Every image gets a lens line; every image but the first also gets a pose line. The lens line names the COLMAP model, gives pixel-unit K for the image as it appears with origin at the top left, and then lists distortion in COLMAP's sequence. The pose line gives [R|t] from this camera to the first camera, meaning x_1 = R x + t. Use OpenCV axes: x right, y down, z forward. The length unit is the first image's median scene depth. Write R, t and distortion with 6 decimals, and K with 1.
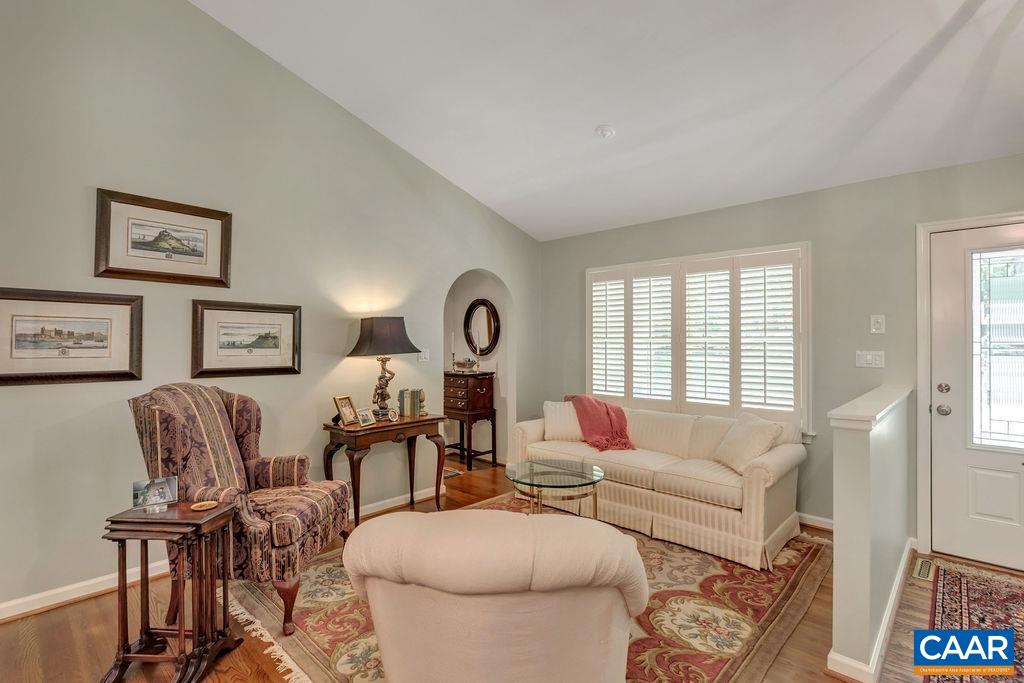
lens RADIAL K [[478.2, 0, 512.1], [0, 478.2, 339.1], [0, 0, 1]] dist [-0.006401, -0.001020]
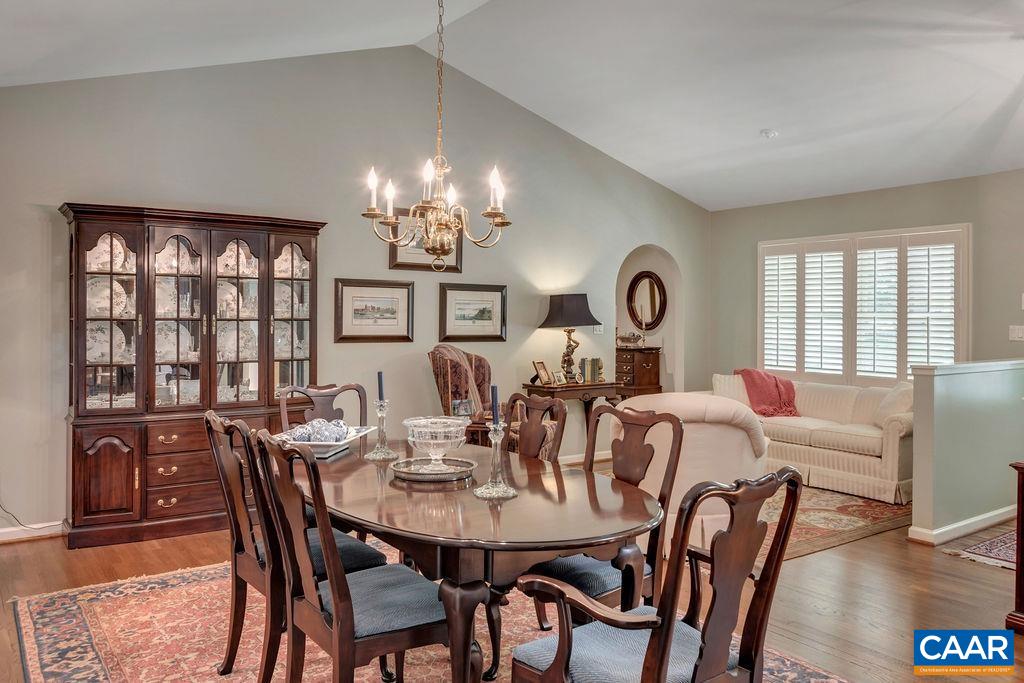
lens RADIAL K [[762.7, 0, 534.7], [0, 762.7, 319.5], [0, 0, 1]] dist [0.076500, -0.000673]
pose [[0.985676, 0.005467, -0.168560, -0.041254], [-0.003790, 0.999940, 0.010270, -0.003058], [0.168606, -0.009484, 0.985638, -0.844812]]
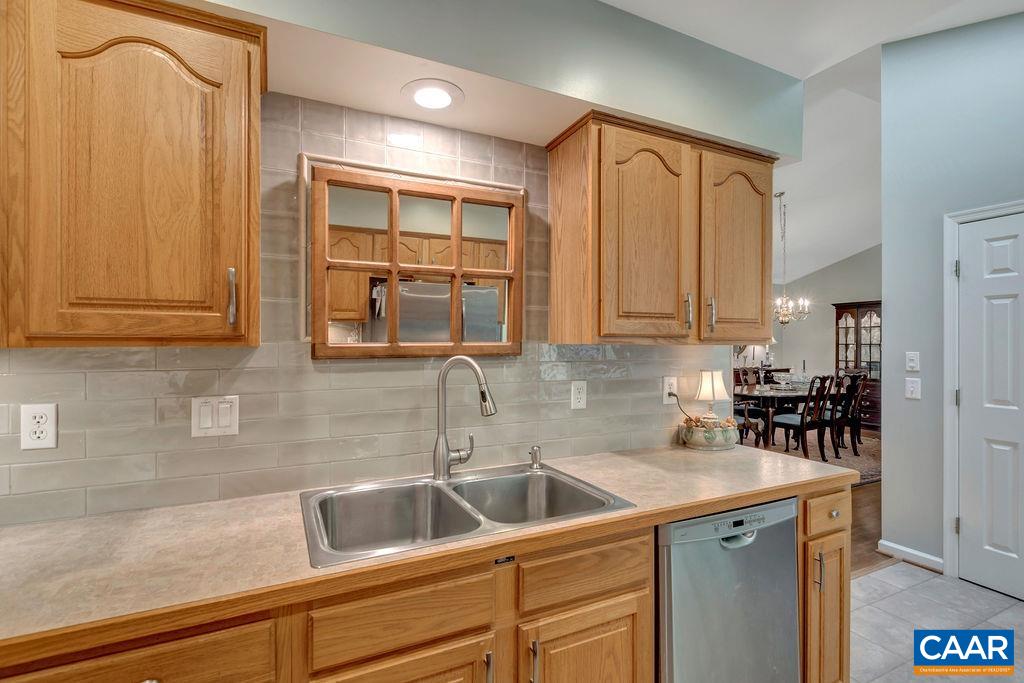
lens RADIAL K [[478.2, 0, 508.6], [0, 478.2, 339.8], [0, 0, 1]] dist [-0.006401, -0.001020]
pose [[-0.360569, -0.002317, -0.932729, 1.573703], [0.000915, 0.999996, -0.002838, -0.002016], [0.932732, -0.001877, -0.360566, -0.396668]]
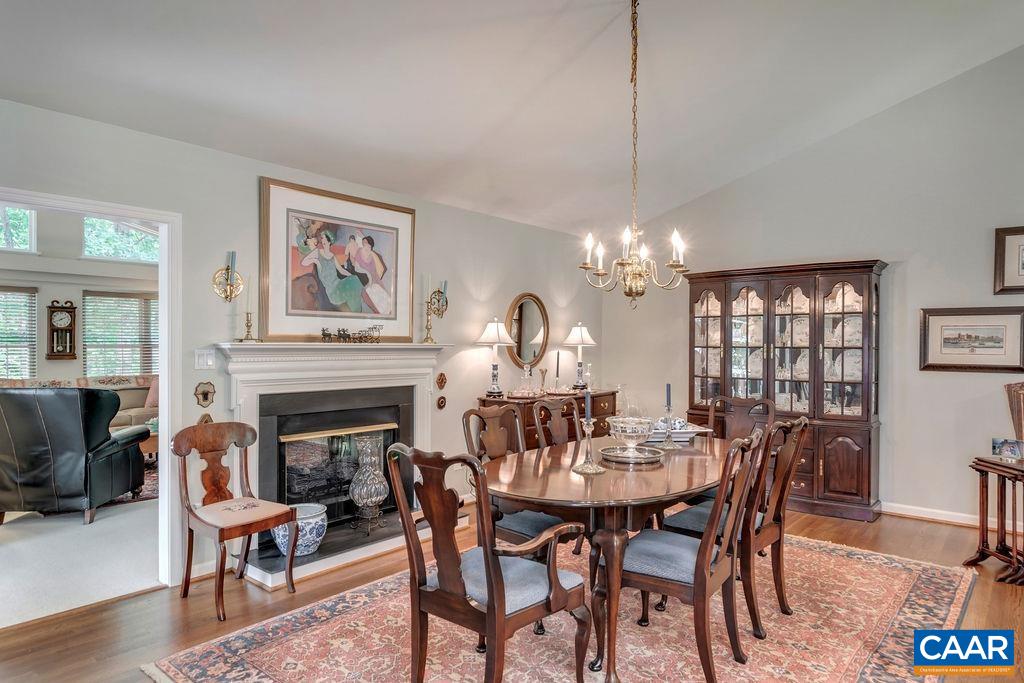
lens RADIAL K [[614.9, 0, 513.0], [0, 614.9, 346.0], [0, 0, 1]] dist [-0.007227, -0.001002]
pose [[0.046164, 0.004435, -0.998924, 0.559089], [0.000658, 0.999990, 0.004470, 0.003741], [0.998934, -0.000863, 0.046160, -0.311692]]
